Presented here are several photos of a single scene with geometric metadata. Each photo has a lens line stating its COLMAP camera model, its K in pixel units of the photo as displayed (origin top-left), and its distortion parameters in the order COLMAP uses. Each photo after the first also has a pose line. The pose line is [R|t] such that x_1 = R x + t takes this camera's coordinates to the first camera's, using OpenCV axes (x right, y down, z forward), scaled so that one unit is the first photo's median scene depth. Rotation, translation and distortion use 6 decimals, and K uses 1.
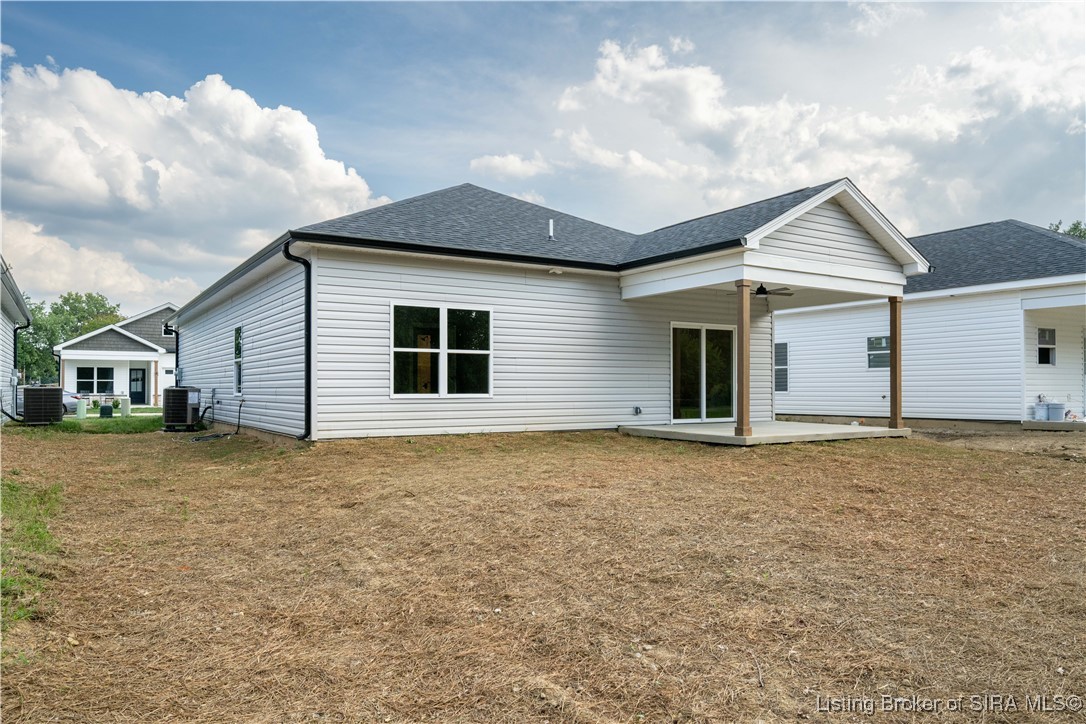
lens RADIAL K [[747.9, 0, 521.1], [0, 747.9, 385.1], [0, 0, 1]] dist [0.000169, 0.000765]
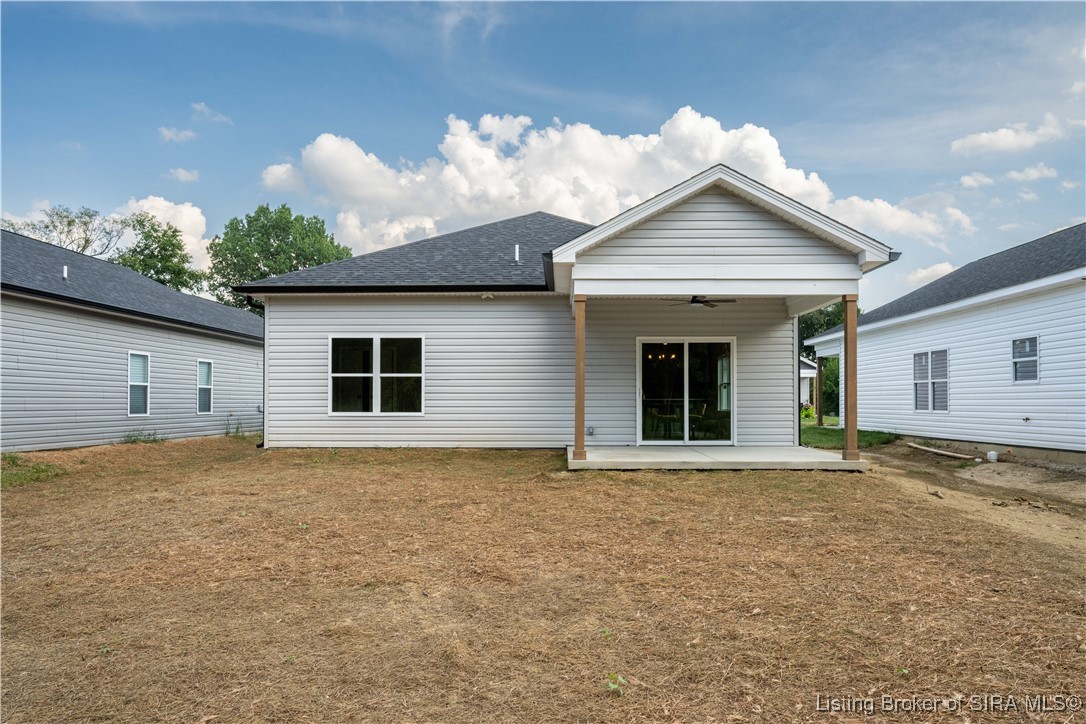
lens RADIAL K [[750.3, 0, 542.0], [0, 750.3, 387.5], [0, 0, 1]] dist [0.000803, 0.002014]
pose [[0.841955, -0.009671, -0.539462, 0.708610], [0.001872, 0.999886, -0.015004, -0.008217], [0.539545, 0.011623, 0.841876, 0.159637]]
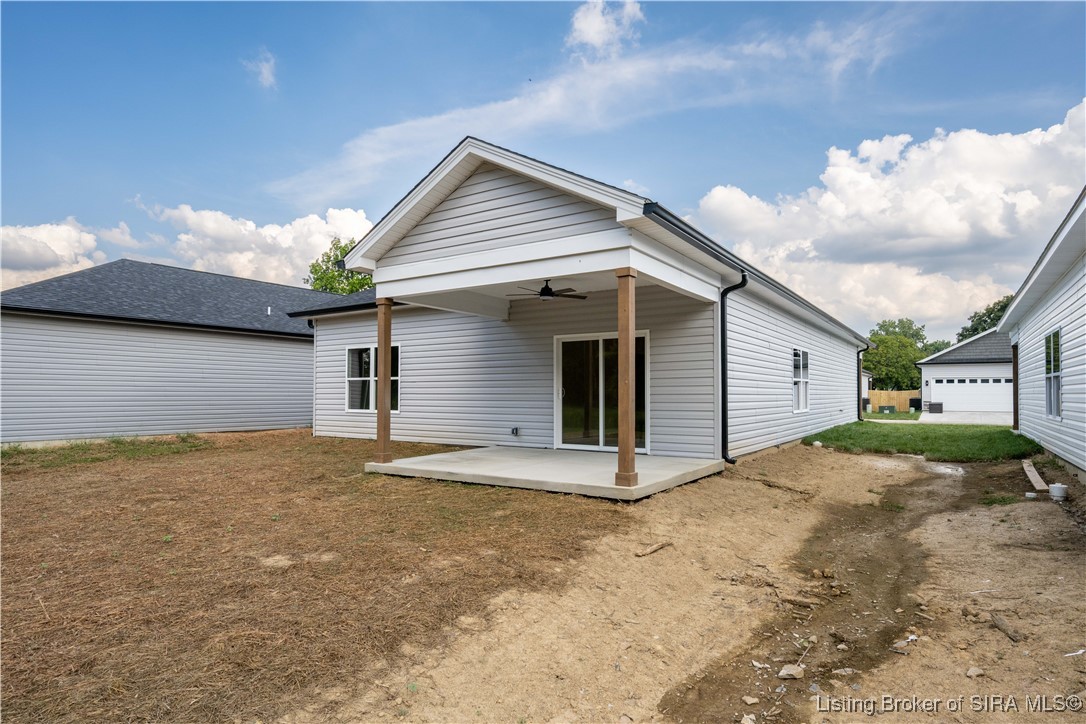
lens RADIAL K [[590.6, 0, 547.0], [0, 590.6, 380.0], [0, 0, 1]] dist [-0.000205, -0.000220]
pose [[0.436394, -0.020798, -0.899515, 0.977514], [0.002265, 0.999755, -0.022017, -0.017872], [0.899753, 0.007570, 0.436334, 0.787505]]
